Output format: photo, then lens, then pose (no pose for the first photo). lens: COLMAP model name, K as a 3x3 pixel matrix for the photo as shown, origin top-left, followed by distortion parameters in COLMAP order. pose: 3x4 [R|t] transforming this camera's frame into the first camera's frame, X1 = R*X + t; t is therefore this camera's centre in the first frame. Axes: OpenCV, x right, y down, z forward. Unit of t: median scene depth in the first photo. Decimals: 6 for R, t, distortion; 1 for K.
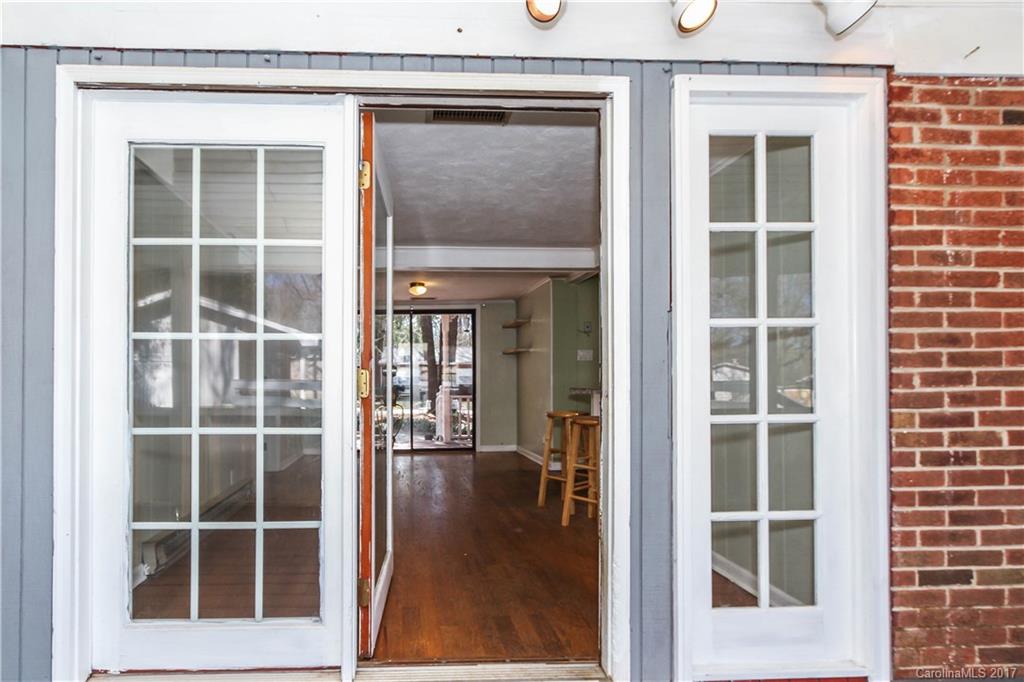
lens RADIAL K [[468.8, 0, 512.0], [0, 468.8, 346.9], [0, 0, 1]] dist [0.002160, 0.001697]
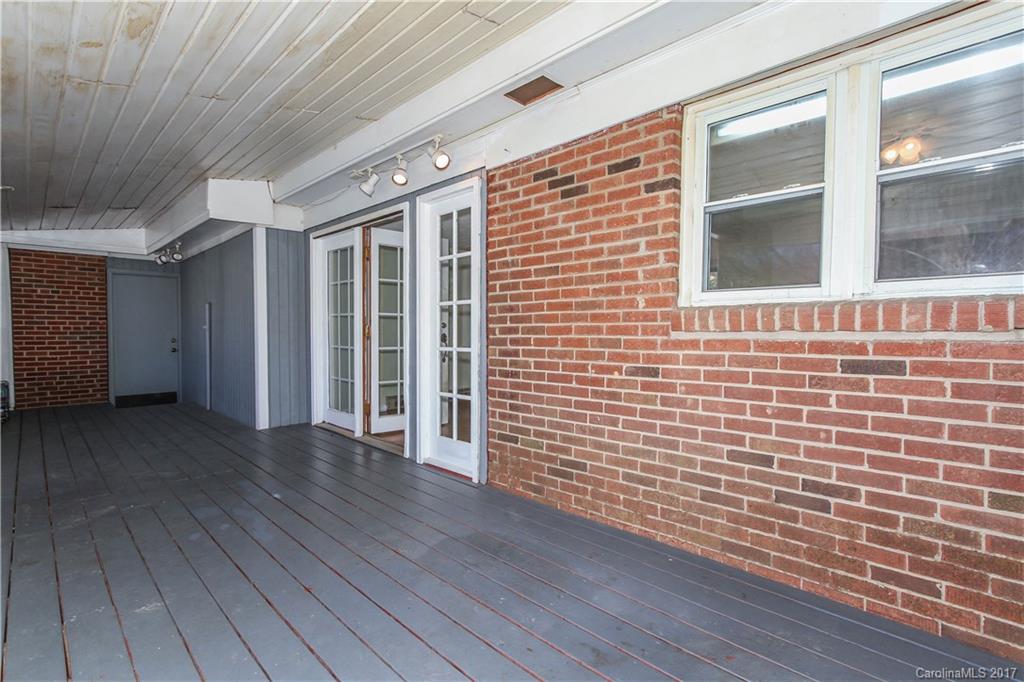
lens RADIAL K [[468.8, 0, 510.7], [0, 468.8, 338.6], [0, 0, 1]] dist [0.002160, 0.001697]
pose [[0.692052, 0.013171, -0.721727, 2.240415], [0.003066, 0.999771, 0.021185, 0.060872], [0.721841, -0.016874, 0.691853, -0.251665]]
